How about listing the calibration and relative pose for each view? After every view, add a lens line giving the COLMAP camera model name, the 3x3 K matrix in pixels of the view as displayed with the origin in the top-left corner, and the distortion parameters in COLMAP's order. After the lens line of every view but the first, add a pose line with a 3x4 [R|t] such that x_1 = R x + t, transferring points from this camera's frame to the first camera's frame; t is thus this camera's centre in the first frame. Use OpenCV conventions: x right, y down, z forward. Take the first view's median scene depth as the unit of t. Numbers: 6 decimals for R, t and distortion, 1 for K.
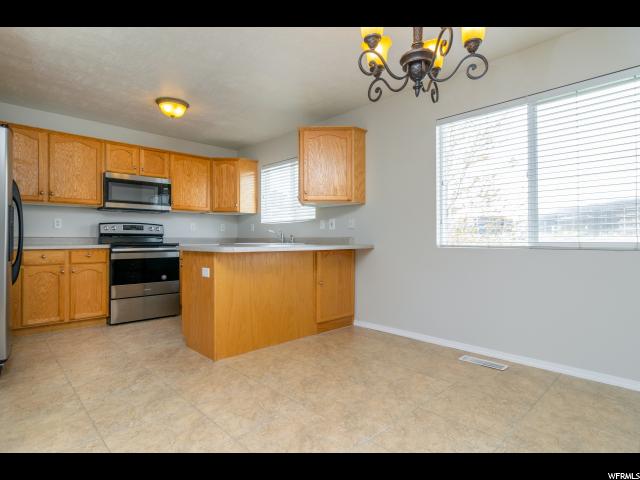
lens RADIAL K [[342.8, 0, 321.2], [0, 342.8, 236.1], [0, 0, 1]] dist [-0.005640, 0.001016]
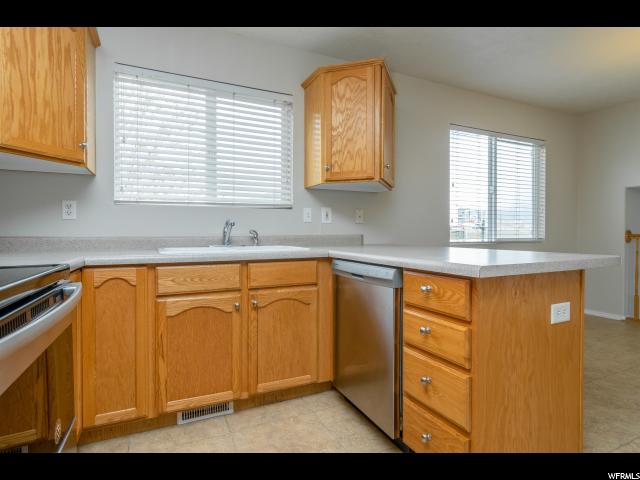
lens RADIAL K [[342.8, 0, 320.7], [0, 342.8, 239.0], [0, 0, 1]] dist [-0.005640, 0.001016]
pose [[0.323127, -0.015840, 0.946223, -0.681352], [-0.006003, 0.999805, 0.018787, -0.001808], [-0.946337, -0.011751, 0.322969, 0.891988]]
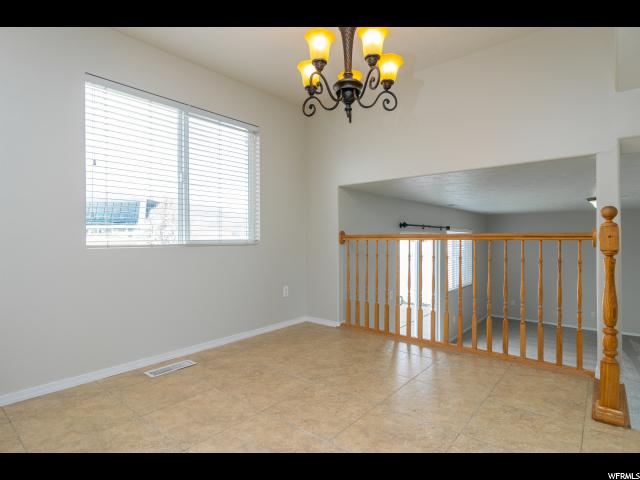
lens RADIAL K [[342.8, 0, 317.2], [0, 342.8, 238.7], [0, 0, 1]] dist [-0.005640, 0.001016]
pose [[-0.099984, 0.000559, 0.994989, -0.370680], [-0.004196, 0.999991, -0.000983, 0.008482], [-0.994980, -0.004274, -0.099981, 0.506620]]
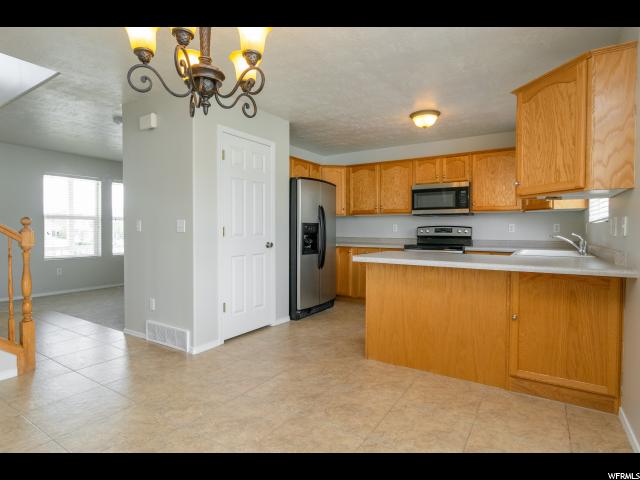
lens RADIAL K [[342.8, 0, 323.3], [0, 342.8, 236.7], [0, 0, 1]] dist [-0.005640, 0.001016]
pose [[0.229543, 0.020057, -0.973092, 0.532698], [0.005501, 0.999745, 0.021904, -0.037645], [0.973283, -0.010381, 0.229374, 0.455630]]
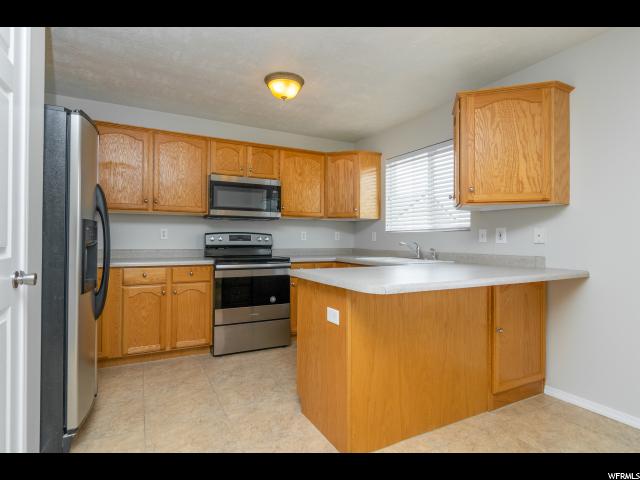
lens RADIAL K [[342.8, 0, 320.2], [0, 342.8, 237.0], [0, 0, 1]] dist [-0.005640, 0.001016]
pose [[0.958393, 0.003923, -0.285426, -0.133310], [-0.004200, 0.999991, -0.000359, -0.033977], [0.285422, 0.001543, 0.958401, 0.280215]]
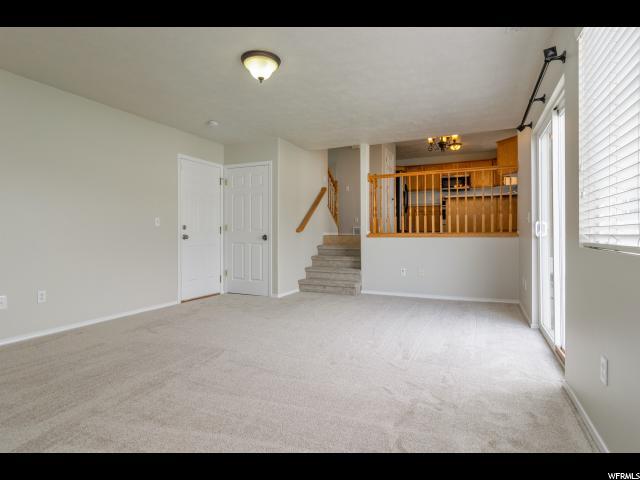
lens RADIAL K [[342.8, 0, 318.8], [0, 342.8, 239.1], [0, 0, 1]] dist [-0.005640, 0.001016]
pose [[0.375906, 0.001032, -0.926657, 1.612756], [0.004015, 0.999988, 0.002742, 0.324515], [0.926649, -0.004752, 0.375898, -0.972504]]
